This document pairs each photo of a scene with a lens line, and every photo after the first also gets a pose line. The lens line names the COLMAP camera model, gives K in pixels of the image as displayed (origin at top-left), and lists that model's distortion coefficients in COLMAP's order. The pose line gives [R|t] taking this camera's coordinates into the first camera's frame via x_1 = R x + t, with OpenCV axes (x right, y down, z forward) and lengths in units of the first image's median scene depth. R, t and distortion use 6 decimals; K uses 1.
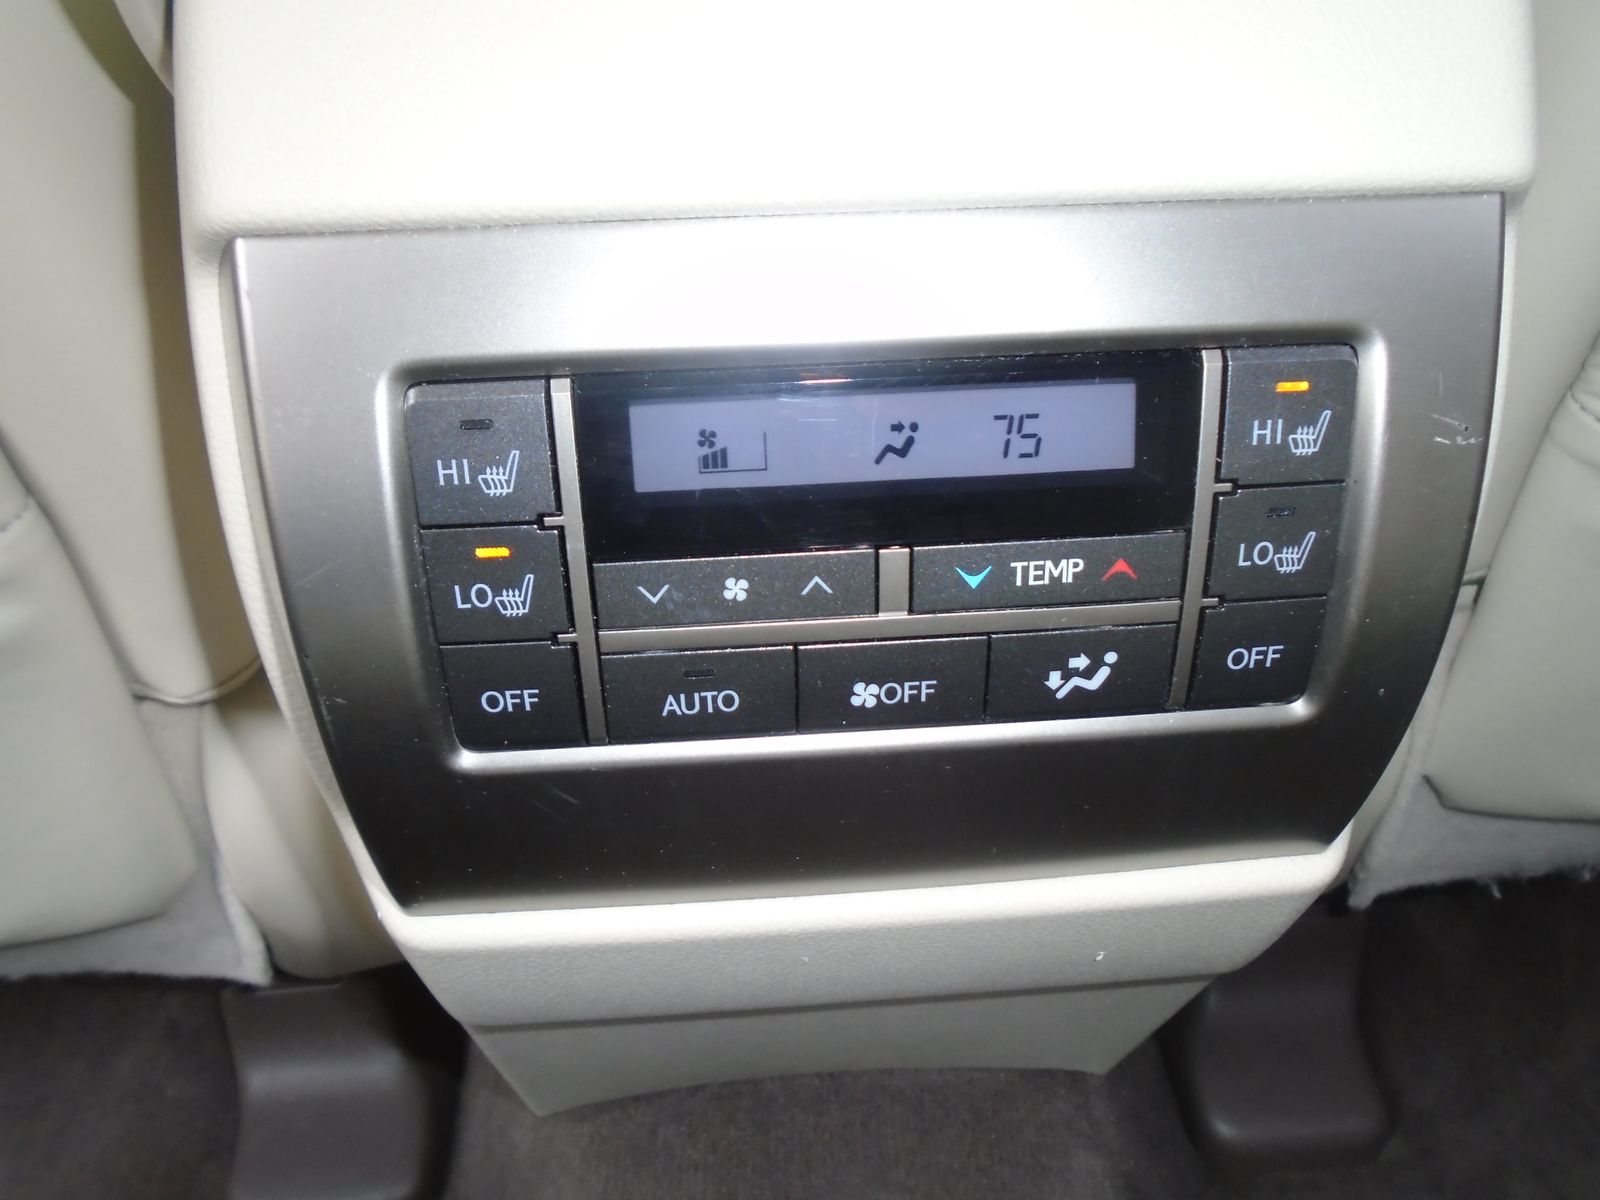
lens RADIAL K [[1207.5, 0, 799.1], [0, 1207.5, 581.3], [0, 0, 1]] dist [0.009326, 0.007469]
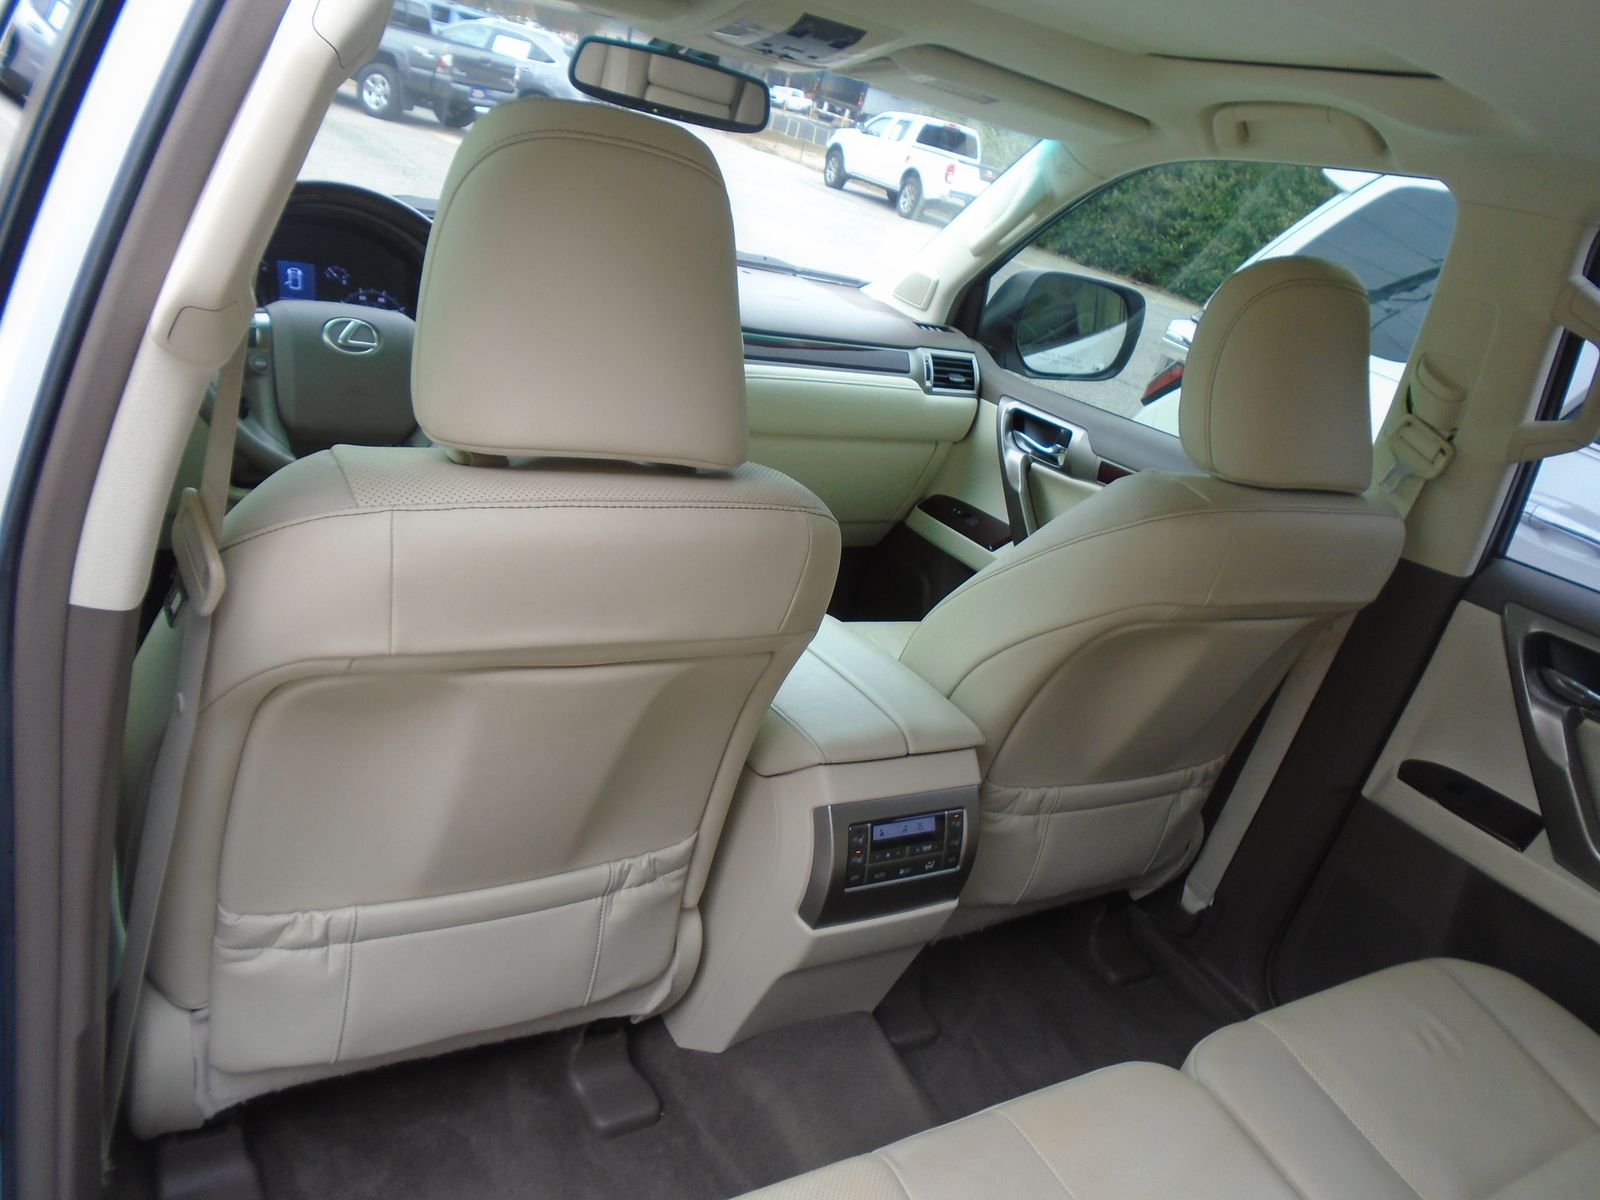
lens RADIAL K [[1221.9, 0, 794.6], [0, 1221.9, 581.1], [0, 0, 1]] dist [-0.006253, 0.003056]
pose [[0.875626, 0.020679, 0.482547, -3.346377], [0.086200, 0.976352, -0.198258, -0.157260], [-0.475236, 0.215196, 0.853136, -4.201838]]
